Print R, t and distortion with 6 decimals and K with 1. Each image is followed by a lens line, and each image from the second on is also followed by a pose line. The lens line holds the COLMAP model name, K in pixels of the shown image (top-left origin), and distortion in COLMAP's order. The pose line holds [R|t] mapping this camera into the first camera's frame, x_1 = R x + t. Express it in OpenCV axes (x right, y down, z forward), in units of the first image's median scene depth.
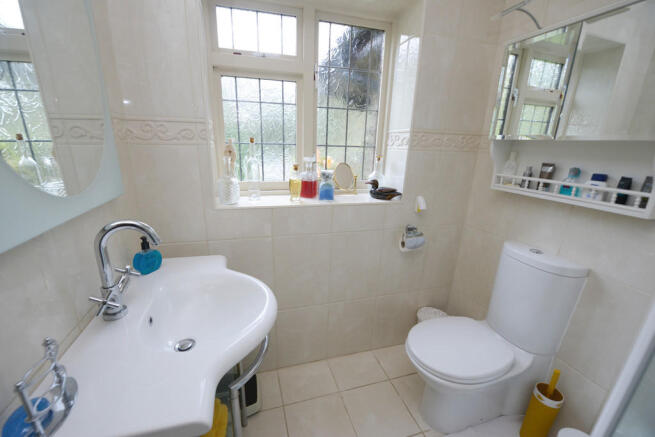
lens RADIAL K [[262.7, 0, 321.1], [0, 262.7, 225.7], [0, 0, 1]] dist [-0.020837, -0.000343]
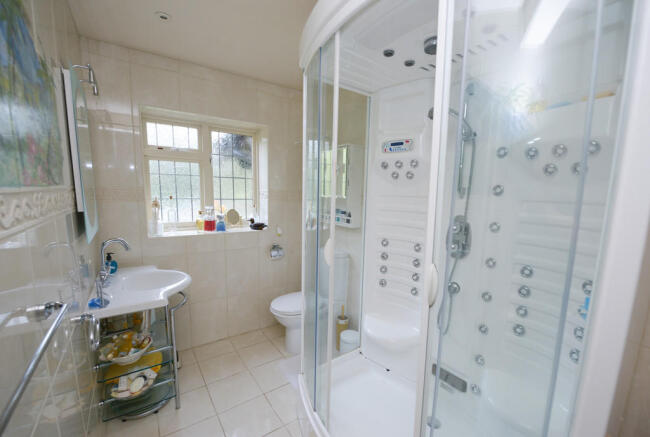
lens RADIAL K [[271.8, 0, 332.0], [0, 271.8, 234.0], [0, 0, 1]] dist [-0.019413, -0.000054]
pose [[0.941292, -0.052243, 0.333527, 0.108176], [0.096842, 0.988218, -0.118521, 0.192210], [-0.323406, 0.143862, 0.935261, -0.835946]]
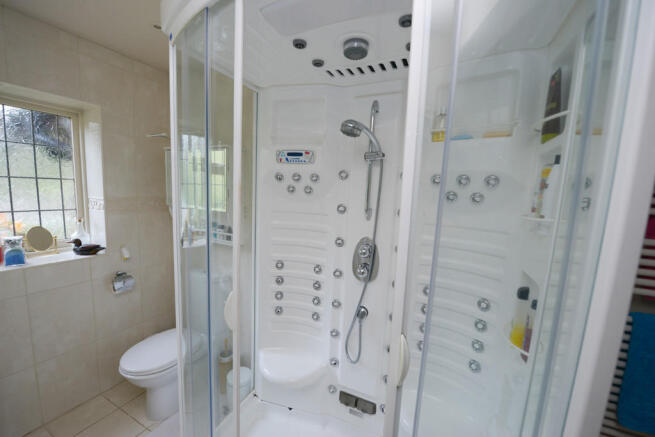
lens RADIAL K [[262.7, 0, 321.1], [0, 262.7, 225.7], [0, 0, 1]] dist [-0.020837, -0.000343]
pose [[0.675302, -0.089868, 0.732046, 0.112912], [0.185328, 0.981379, -0.050485, 0.025076], [-0.713877, 0.169761, 0.679382, -0.575337]]
